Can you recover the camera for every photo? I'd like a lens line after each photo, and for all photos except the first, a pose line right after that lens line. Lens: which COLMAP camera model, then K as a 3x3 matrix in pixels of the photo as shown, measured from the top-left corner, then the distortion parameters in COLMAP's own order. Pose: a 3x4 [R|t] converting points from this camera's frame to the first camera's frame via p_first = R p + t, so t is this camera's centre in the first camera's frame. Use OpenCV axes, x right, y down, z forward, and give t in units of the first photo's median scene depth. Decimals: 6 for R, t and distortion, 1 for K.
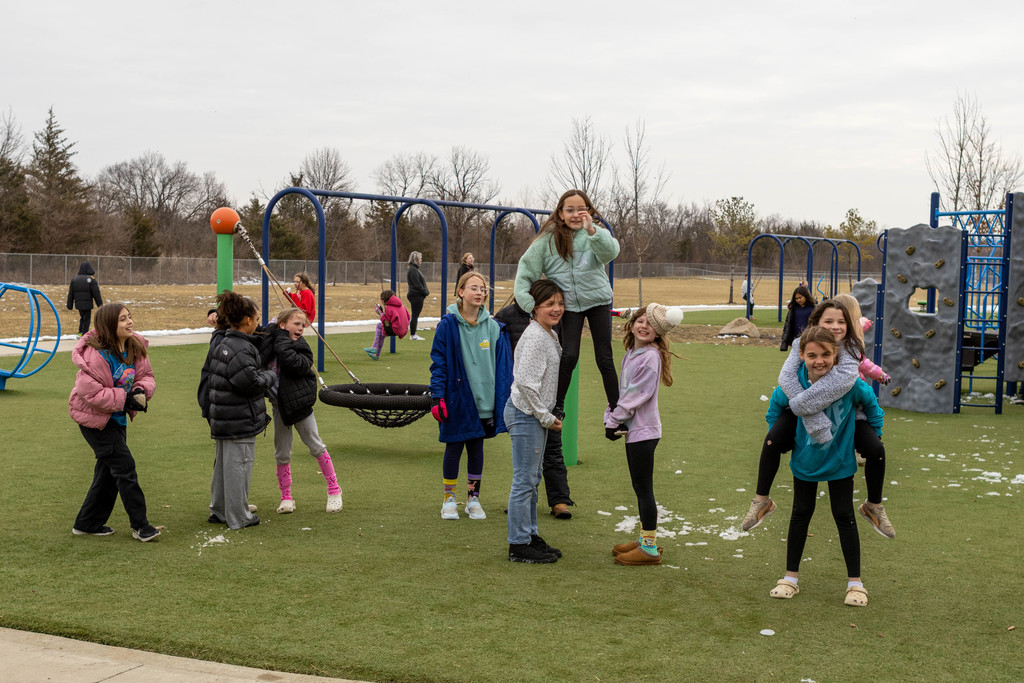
lens RADIAL K [[1528.2, 0, 510.7], [0, 1528.2, 339.5], [0, 0, 1]] dist [-0.017796, 0.000000]
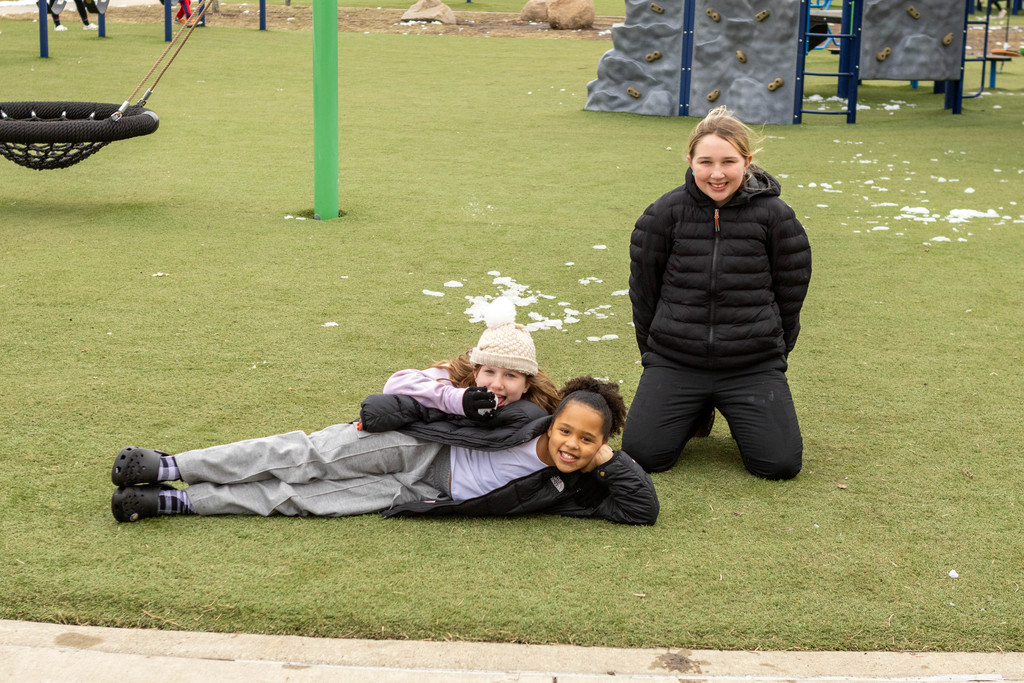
lens RADIAL K [[1914.4, 0, 511.7], [0, 1914.4, 342.2], [0, 0, 1]] dist [-0.040405, 0.000000]
pose [[0.970252, -0.051757, 0.236500, -0.067887], [0.012711, 0.986424, 0.163726, -0.000870], [-0.241763, -0.155850, 0.957738, 0.123935]]
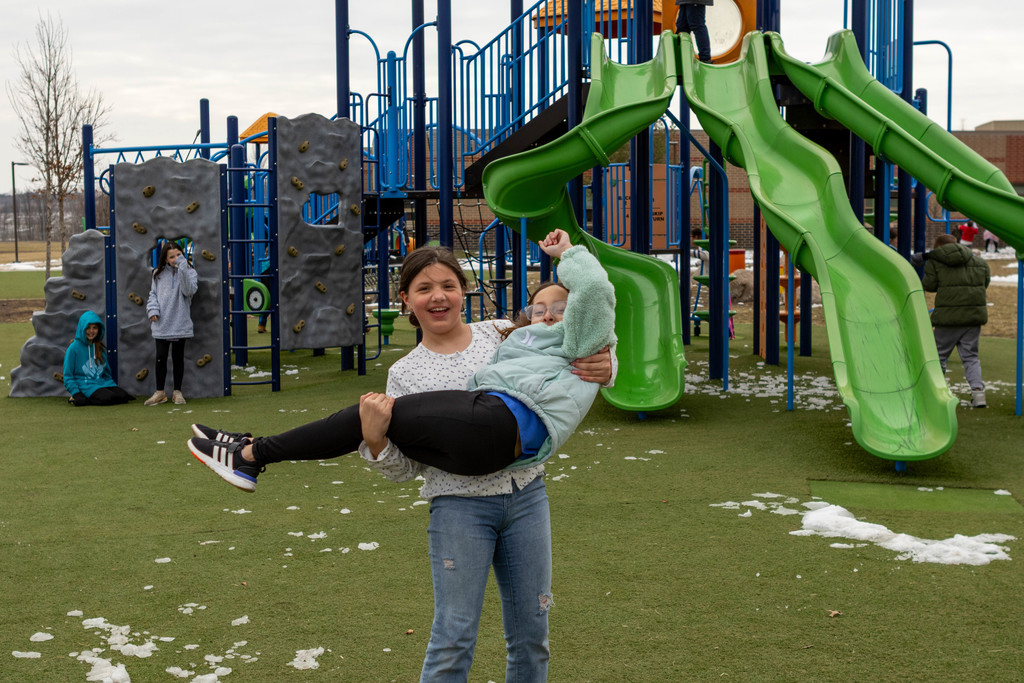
lens RADIAL K [[1506.9, 0, 510.9], [0, 1506.9, 342.6], [0, 0, 1]] dist [-0.025435, 0.000000]
pose [[0.763650, -0.078314, 0.640863, -0.093842], [0.058711, 0.996927, 0.051865, -0.010861], [-0.642955, -0.001981, 0.765901, 0.303210]]
